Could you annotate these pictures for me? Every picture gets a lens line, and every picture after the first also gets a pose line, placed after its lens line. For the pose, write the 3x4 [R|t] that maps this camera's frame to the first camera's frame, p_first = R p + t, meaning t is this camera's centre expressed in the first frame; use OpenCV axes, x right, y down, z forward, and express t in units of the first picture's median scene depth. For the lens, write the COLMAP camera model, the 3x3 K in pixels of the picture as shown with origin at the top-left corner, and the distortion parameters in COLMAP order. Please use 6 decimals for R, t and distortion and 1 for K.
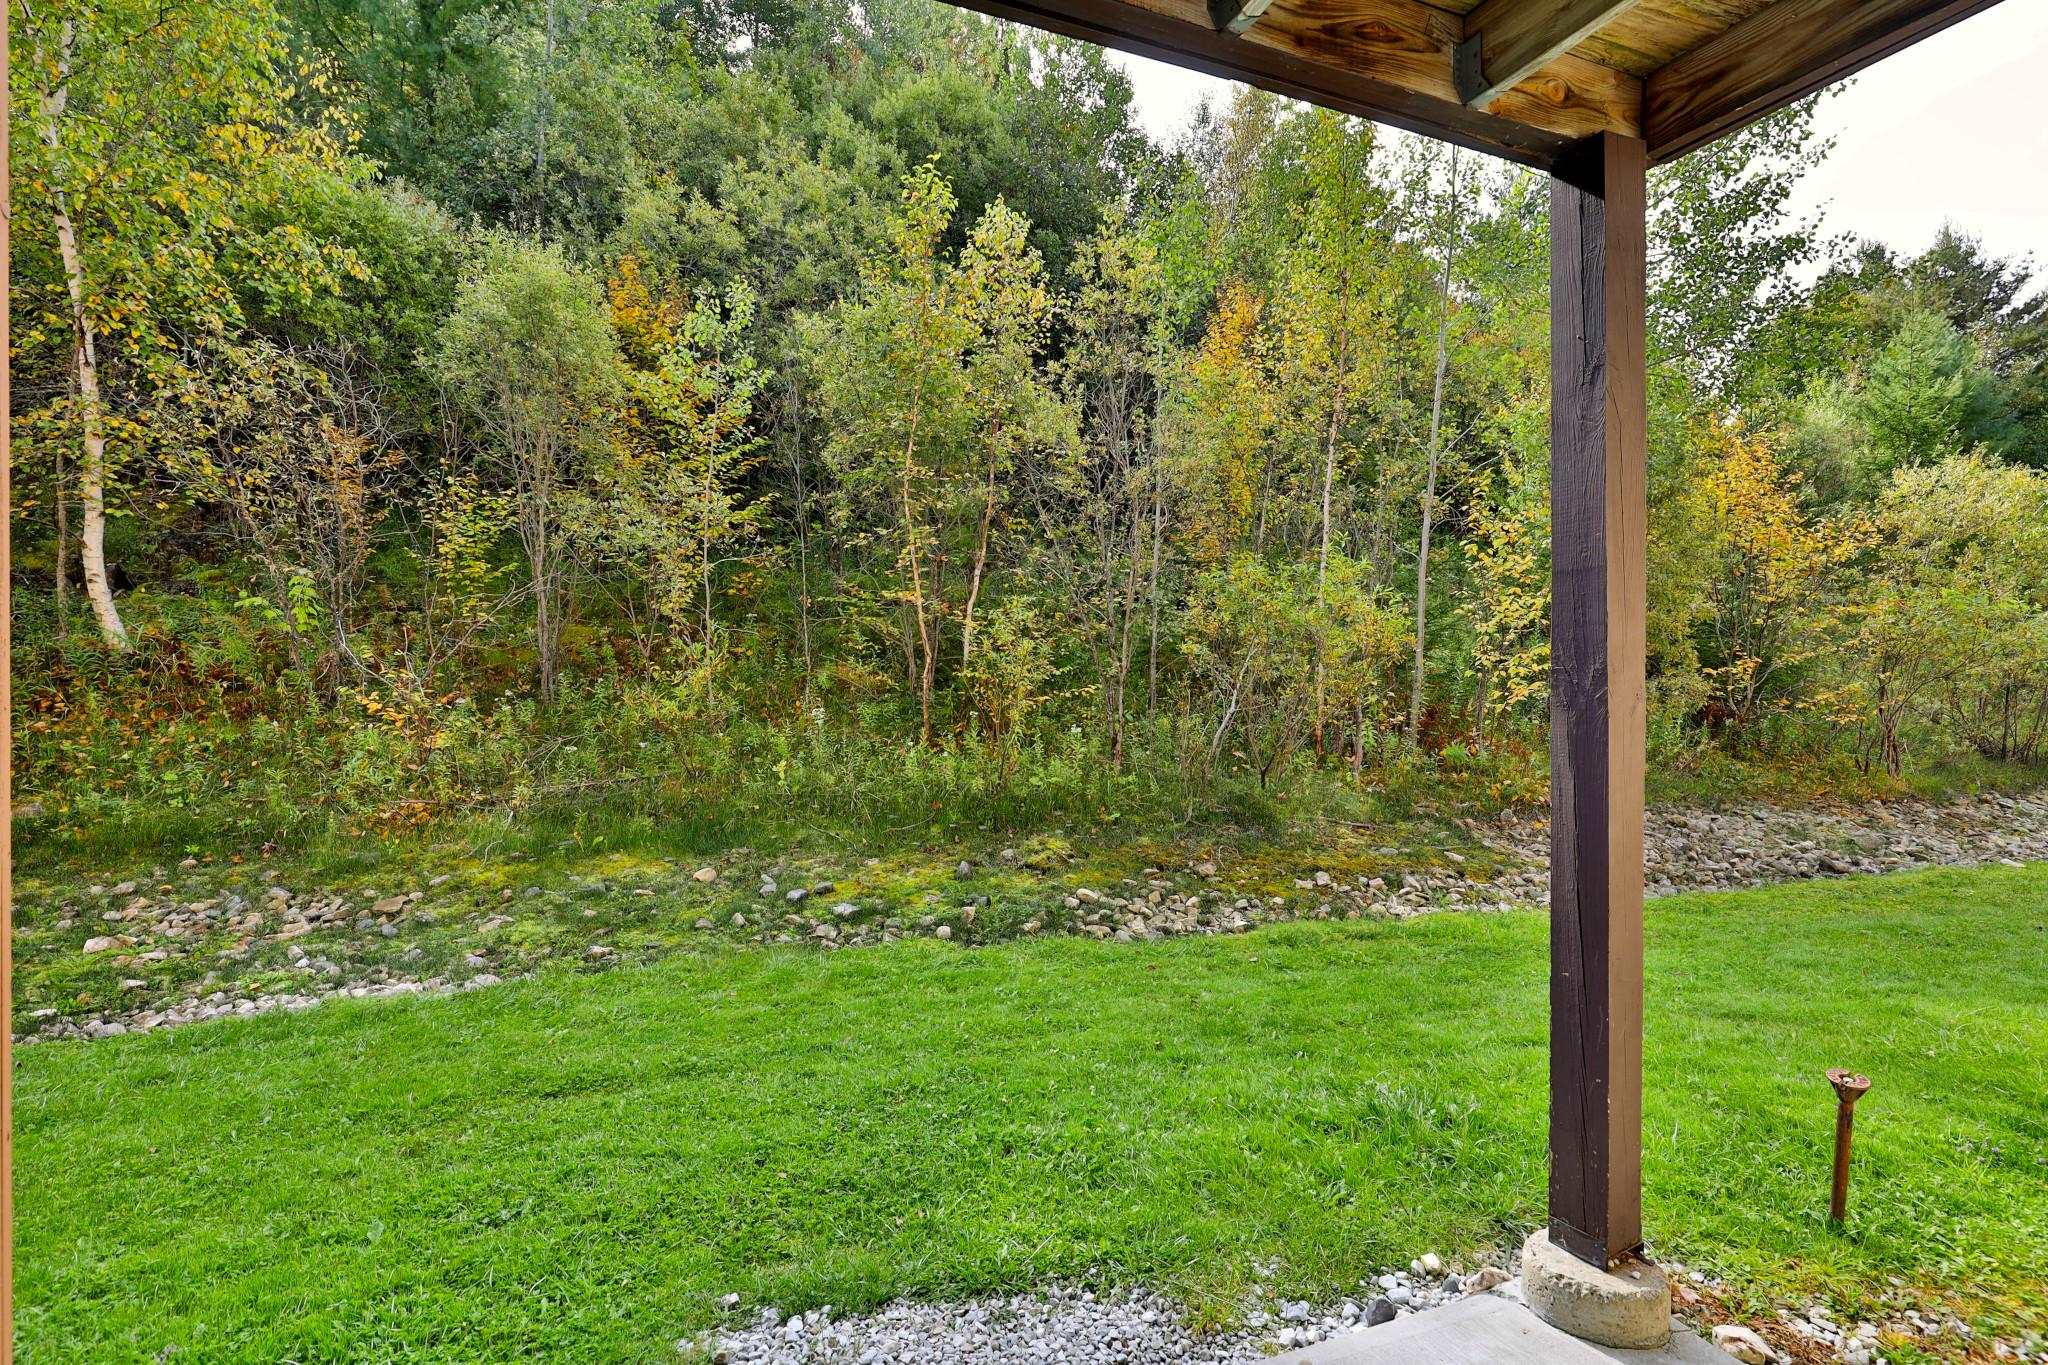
lens RADIAL K [[996.1, 0, 1024.7], [0, 996.1, 684.0], [0, 0, 1]] dist [-0.006299, -0.000984]
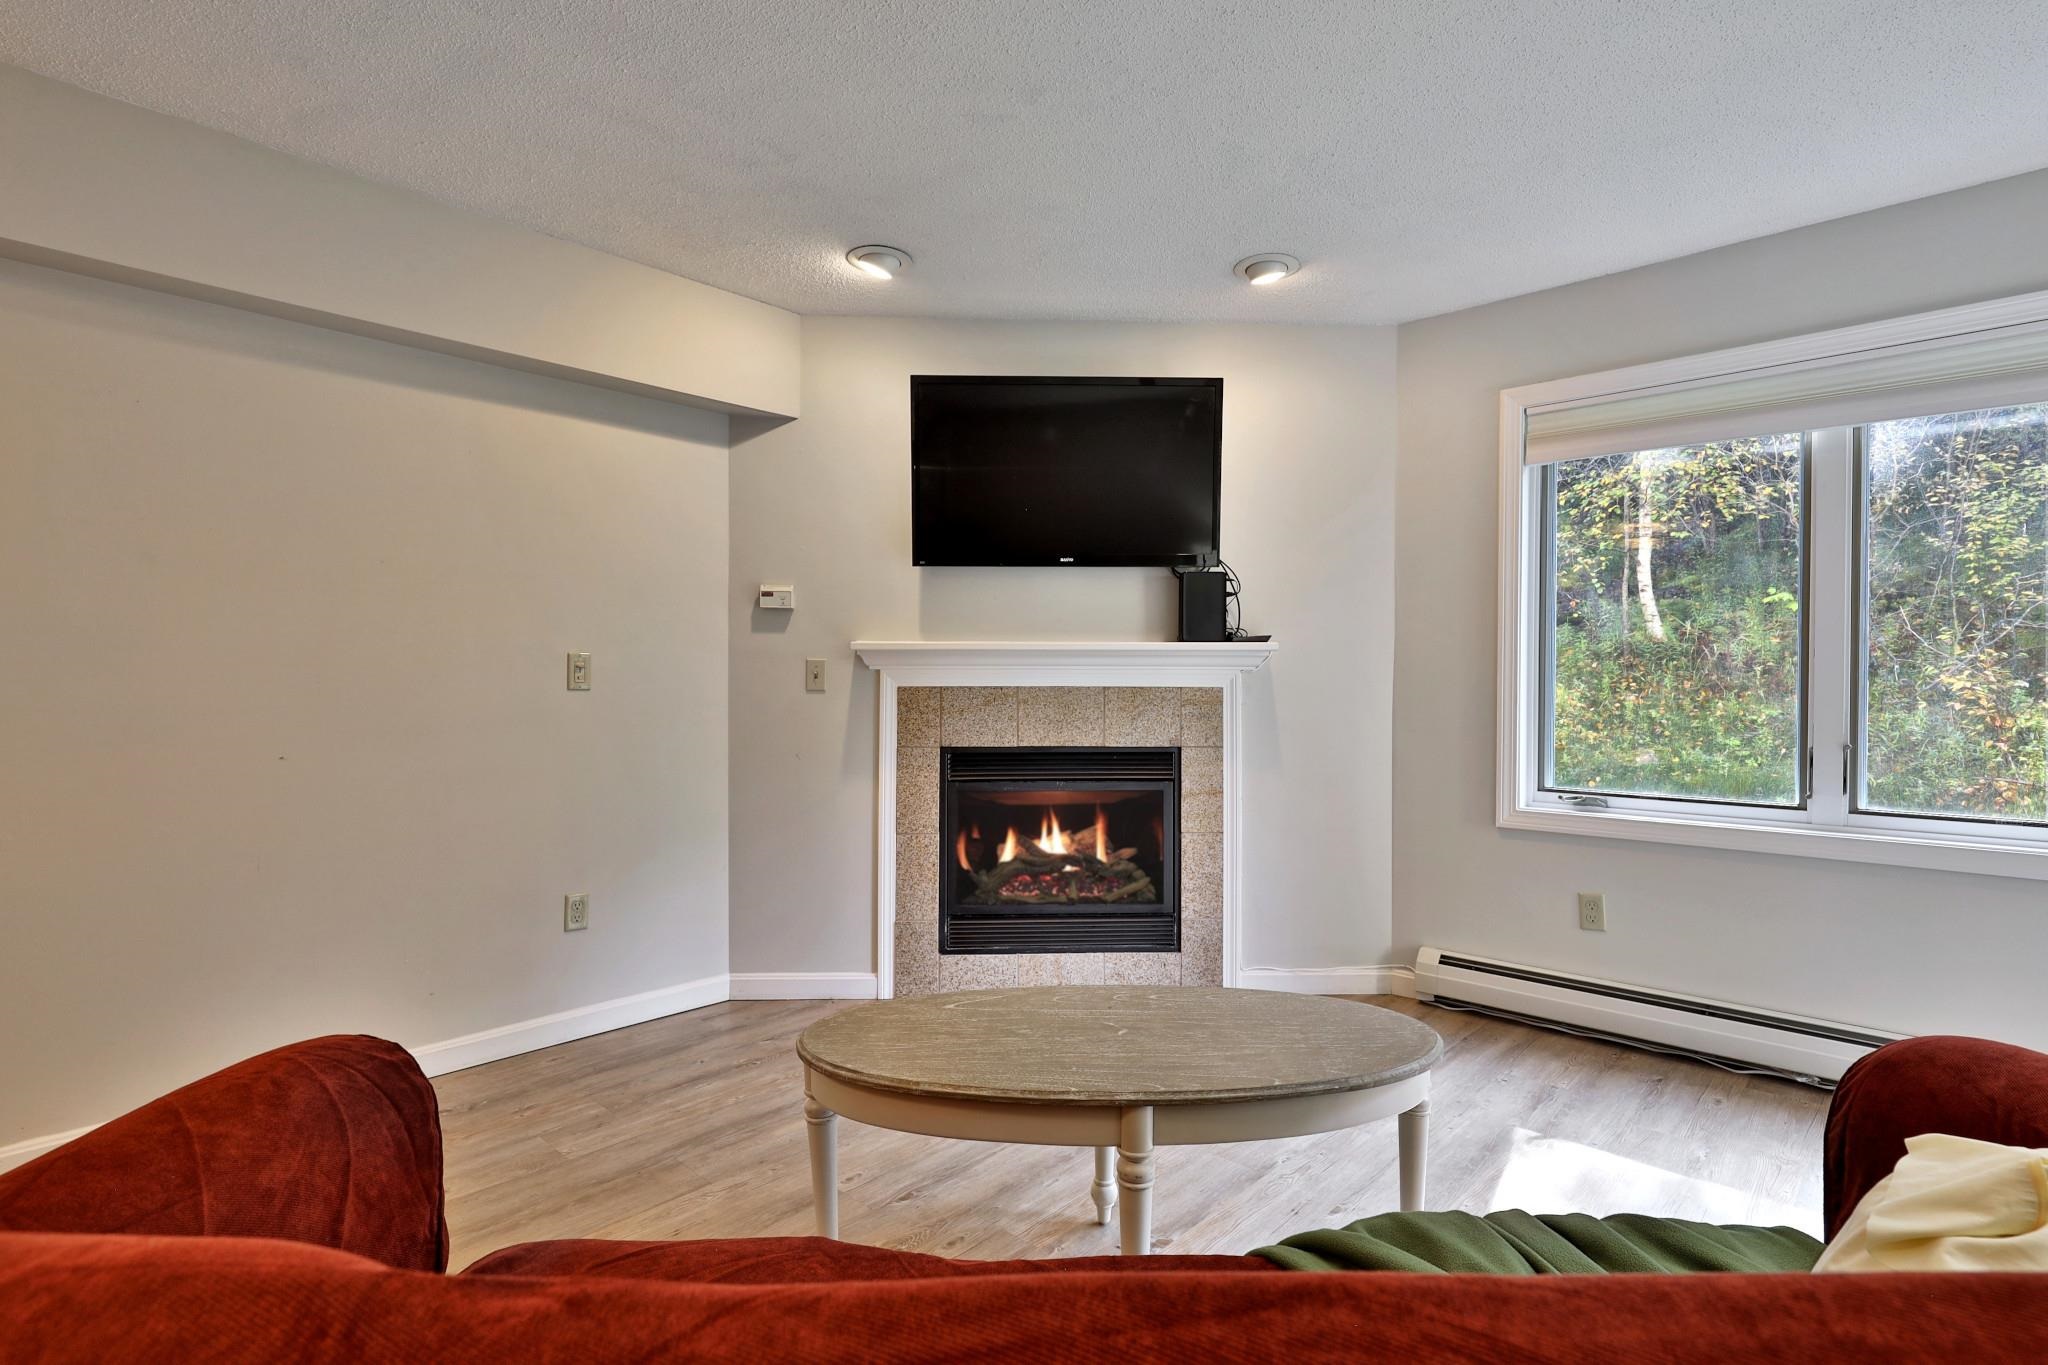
lens RADIAL K [[996.1, 0, 1028.7], [0, 996.1, 685.7], [0, 0, 1]] dist [-0.006299, -0.000984]
pose [[0.409989, 0.002718, -0.912086, -0.081365], [-0.002885, 0.999994, 0.001683, 0.021114], [0.912086, 0.001941, 0.409995, -0.270043]]
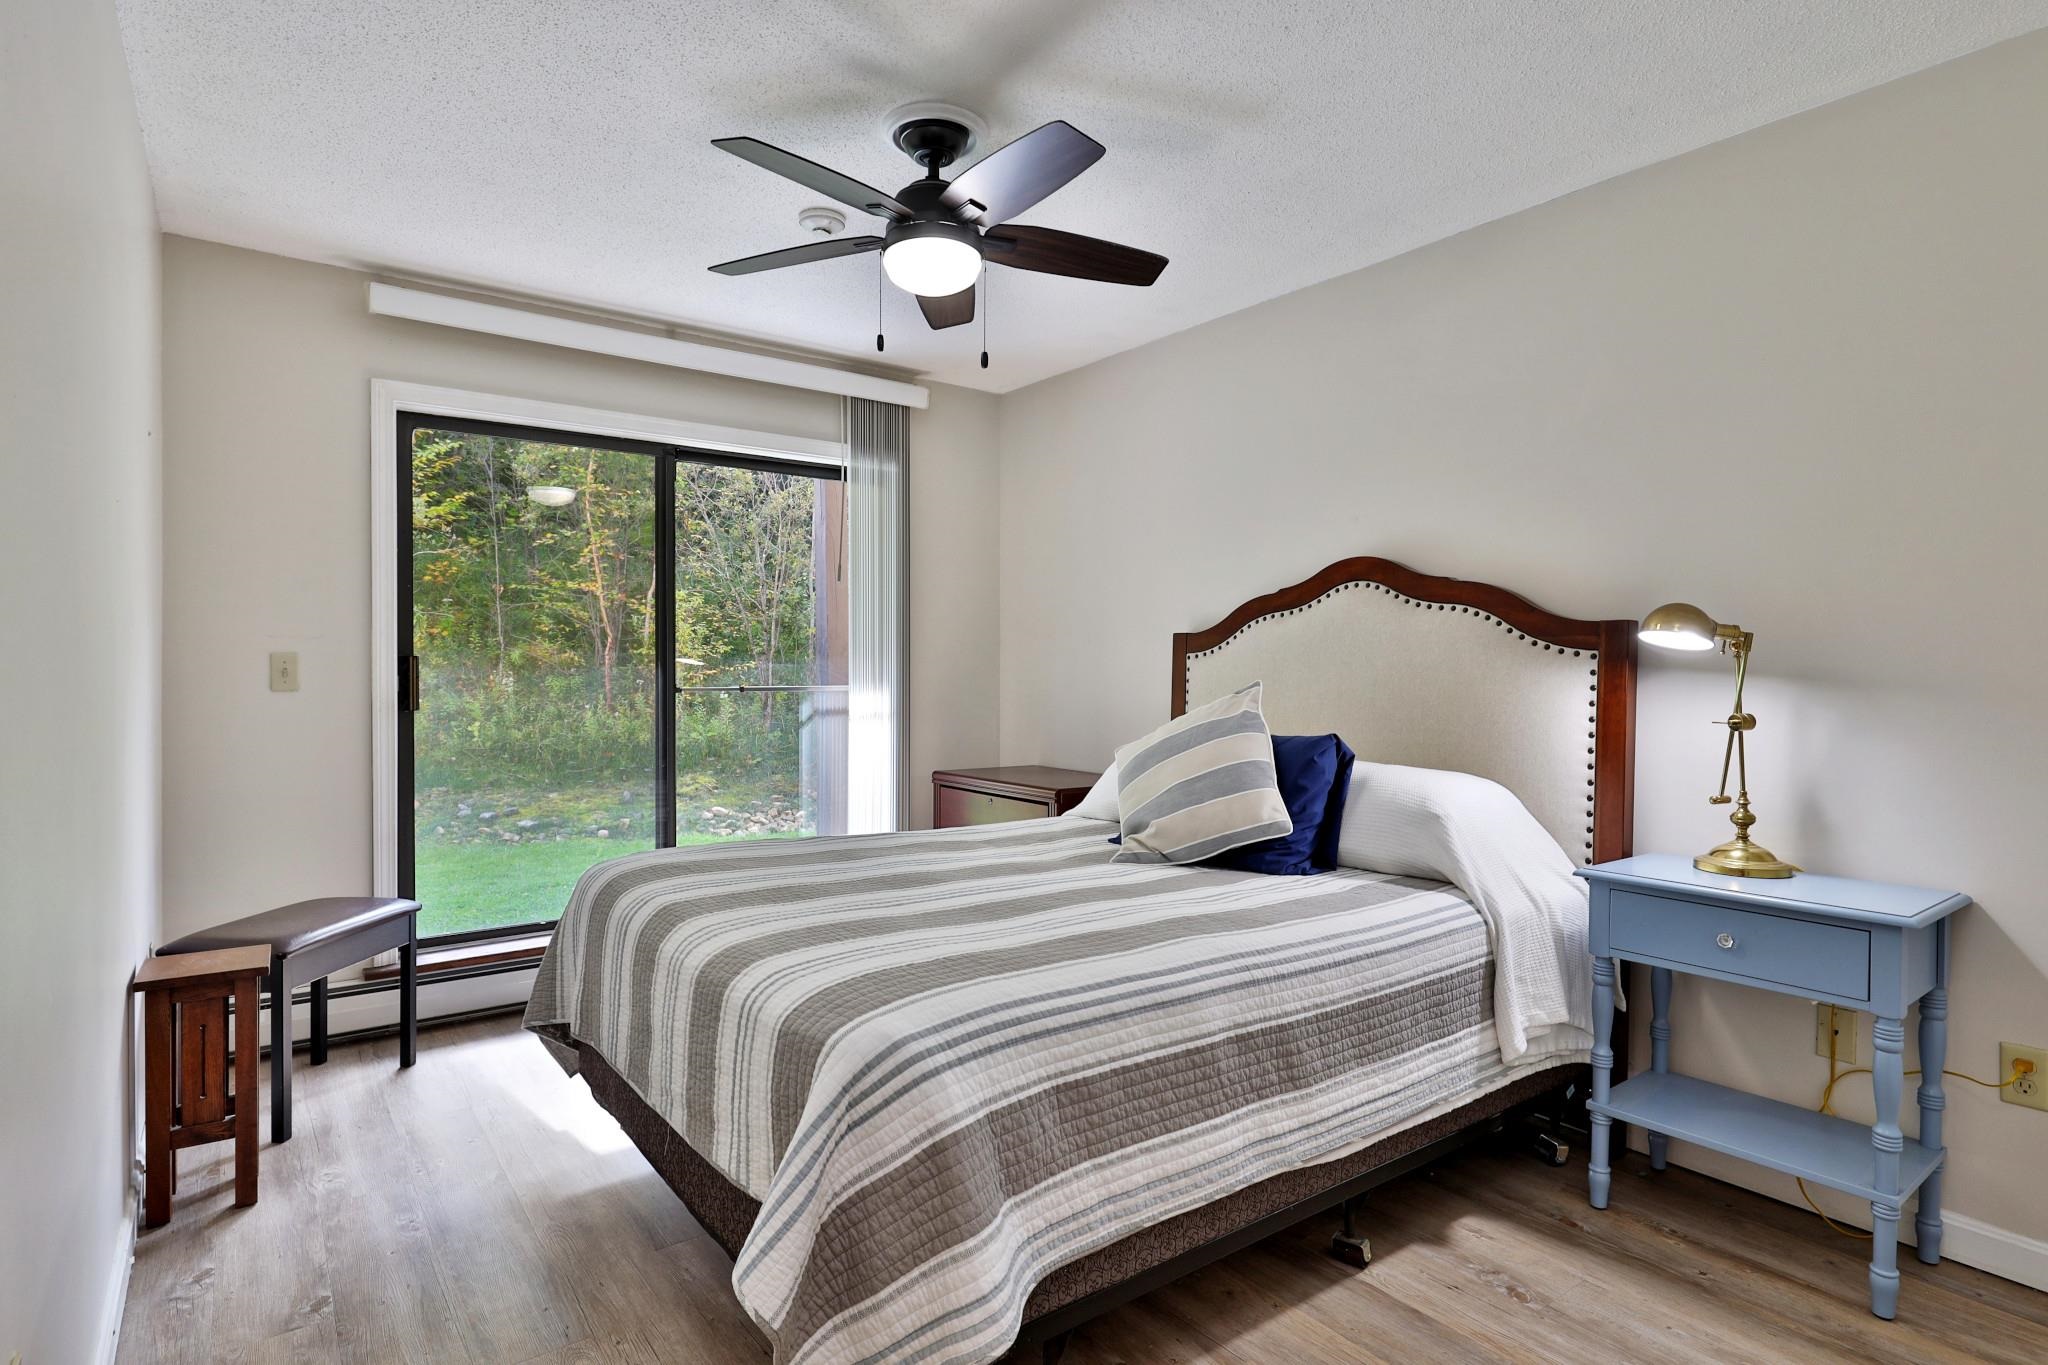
lens RADIAL K [[1048.1, 0, 1033.8], [0, 1048.1, 681.4], [0, 0, 1]] dist [-0.007313, -0.000684]
pose [[0.969432, -0.001026, 0.245356, 0.100571], [-0.000778, 0.999973, 0.007253, 0.018029], [-0.245357, -0.007222, 0.969406, -0.394875]]
